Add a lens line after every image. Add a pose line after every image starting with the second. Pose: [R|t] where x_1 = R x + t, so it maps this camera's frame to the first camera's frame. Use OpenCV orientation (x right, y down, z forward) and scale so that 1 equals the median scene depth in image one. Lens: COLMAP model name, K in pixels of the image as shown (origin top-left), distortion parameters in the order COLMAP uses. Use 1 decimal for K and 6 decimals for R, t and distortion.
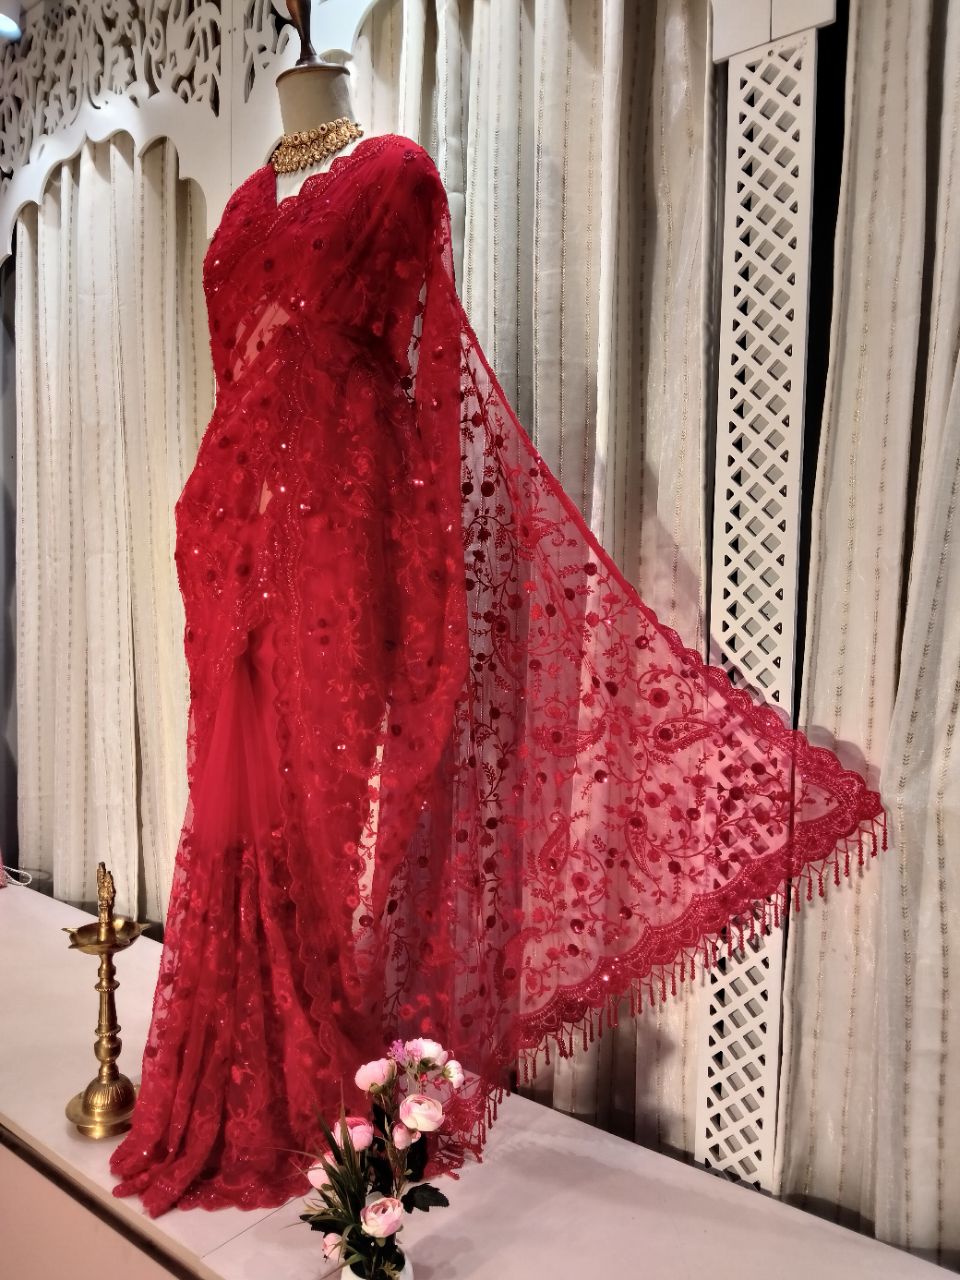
lens RADIAL K [[961.0, 0, 486.8], [0, 961.0, 648.6], [0, 0, 1]] dist [0.033704, -0.064135]
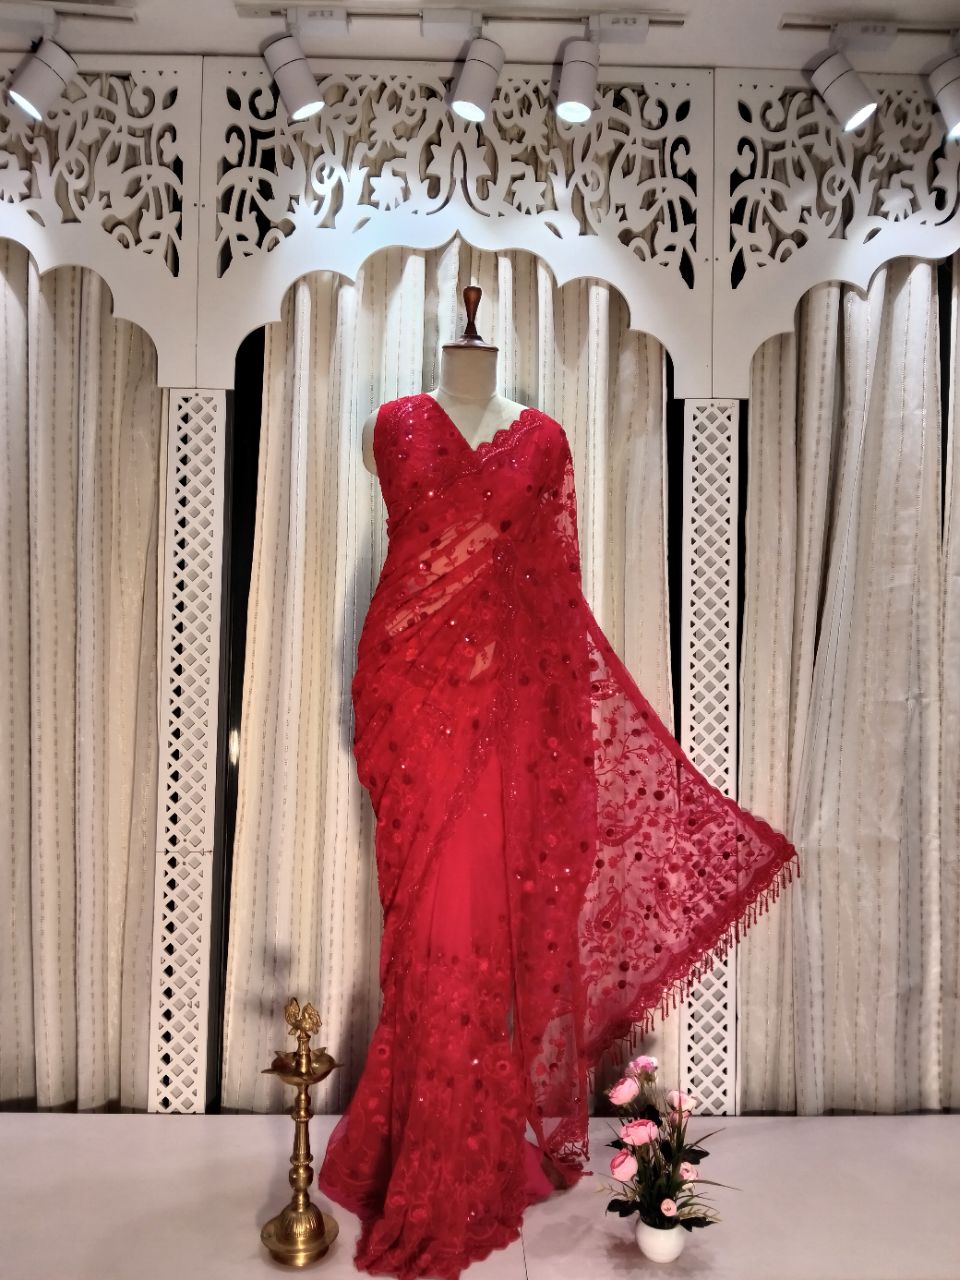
lens RADIAL K [[961.0, 0, 483.5], [0, 961.0, 630.5], [0, 0, 1]] dist [0.033704, -0.064135]
pose [[0.762002, 0.027366, 0.646996, -1.038053], [0.033319, 0.996127, -0.081374, -0.099999], [-0.646717, 0.083564, 0.758139, 0.017034]]
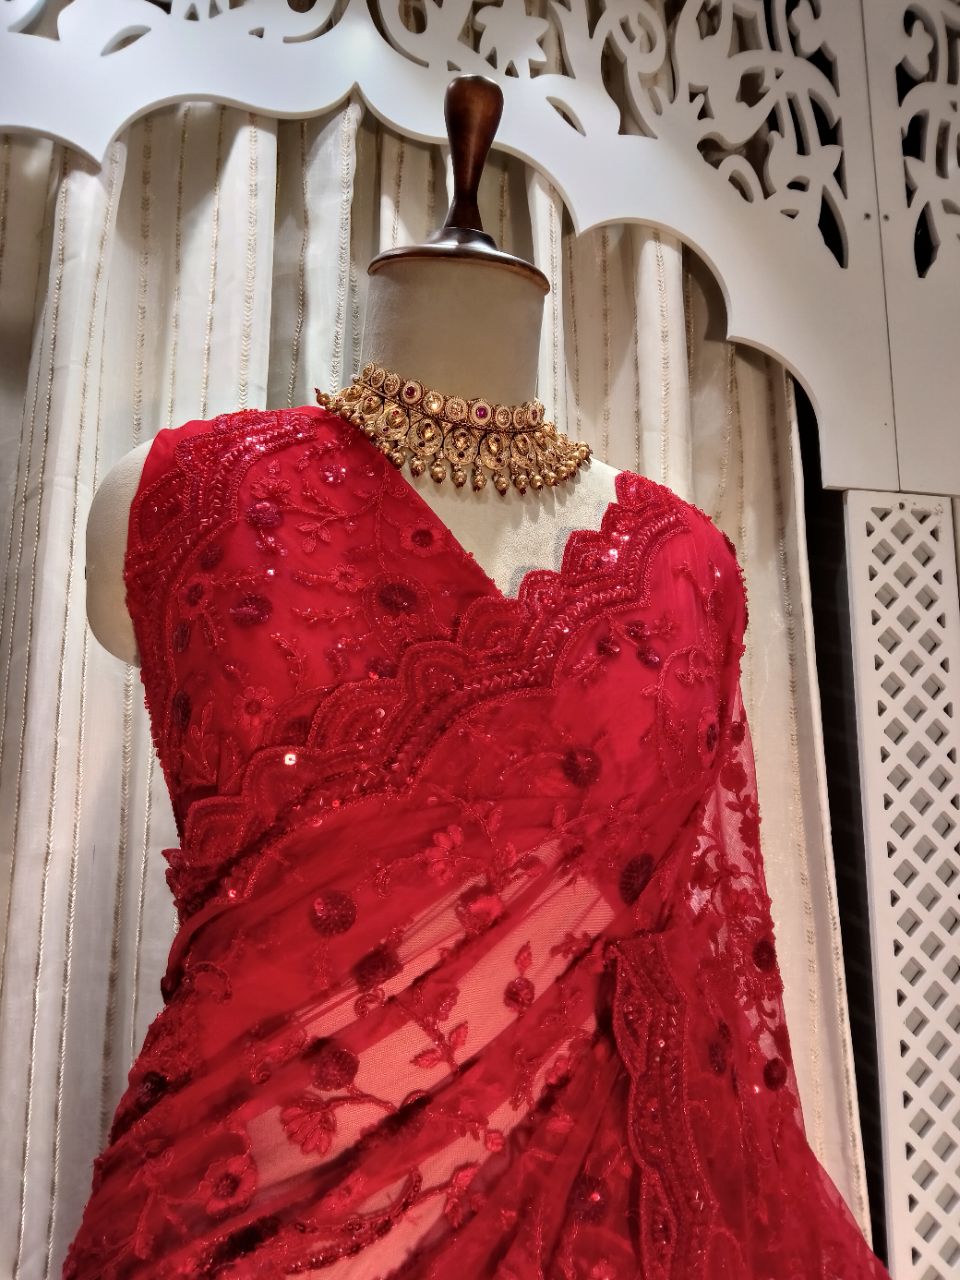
lens RADIAL K [[961.0, 0, 490.7], [0, 961.0, 645.9], [0, 0, 1]] dist [0.033704, -0.064135]
pose [[0.591737, 0.110324, 0.798546, -0.503834], [0.055102, 0.982739, -0.176602, -0.366485], [-0.804246, 0.148503, 0.575444, 0.790809]]
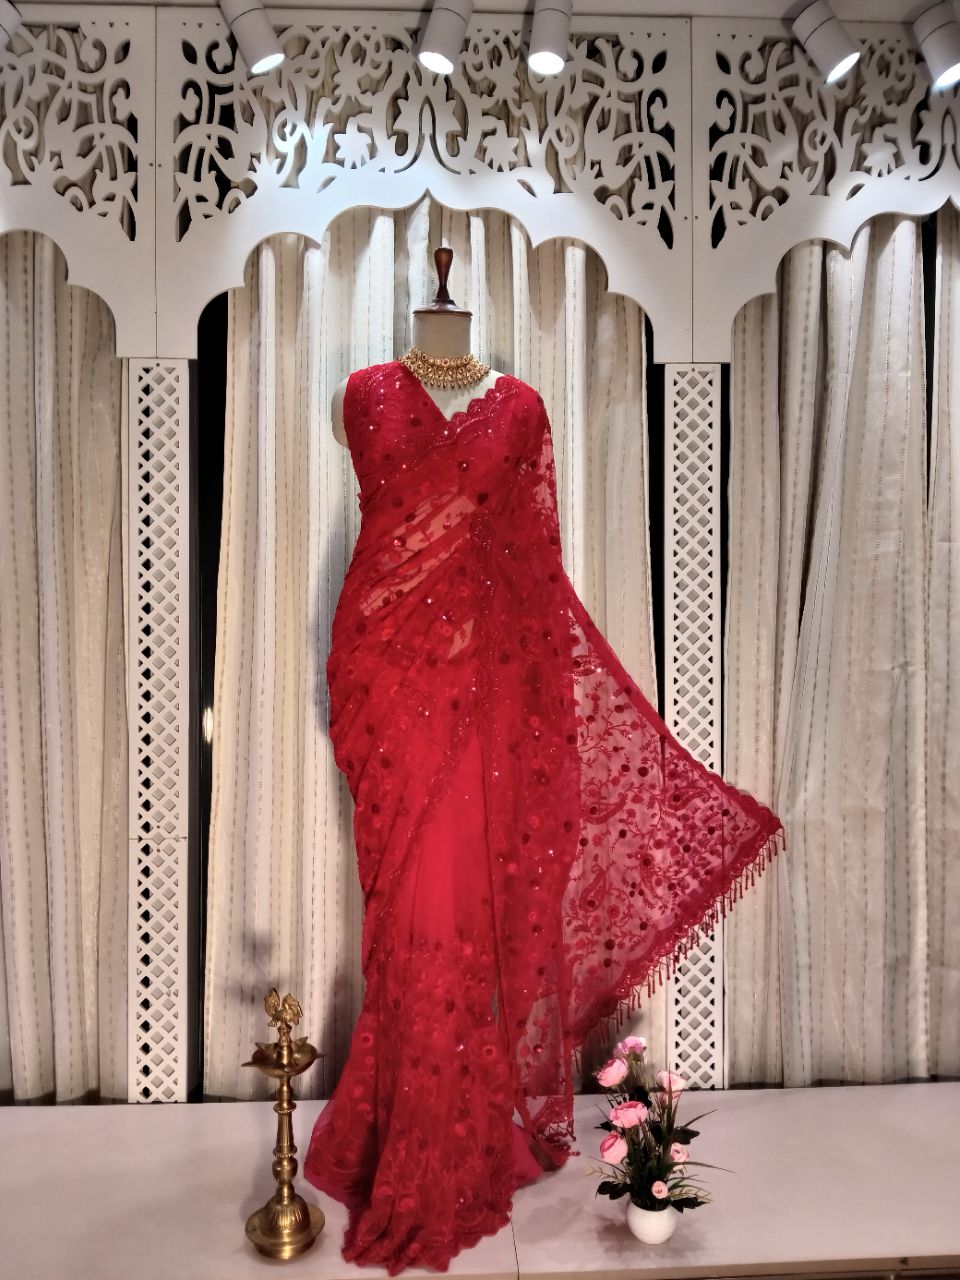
lens RADIAL K [[961.0, 0, 481.3], [0, 961.0, 631.5], [0, 0, 1]] dist [0.033704, -0.064135]
pose [[0.748769, -0.007291, 0.662791, -1.012498], [0.051734, 0.997532, -0.047471, -0.113009], [-0.660809, 0.069834, 0.747298, 0.046913]]
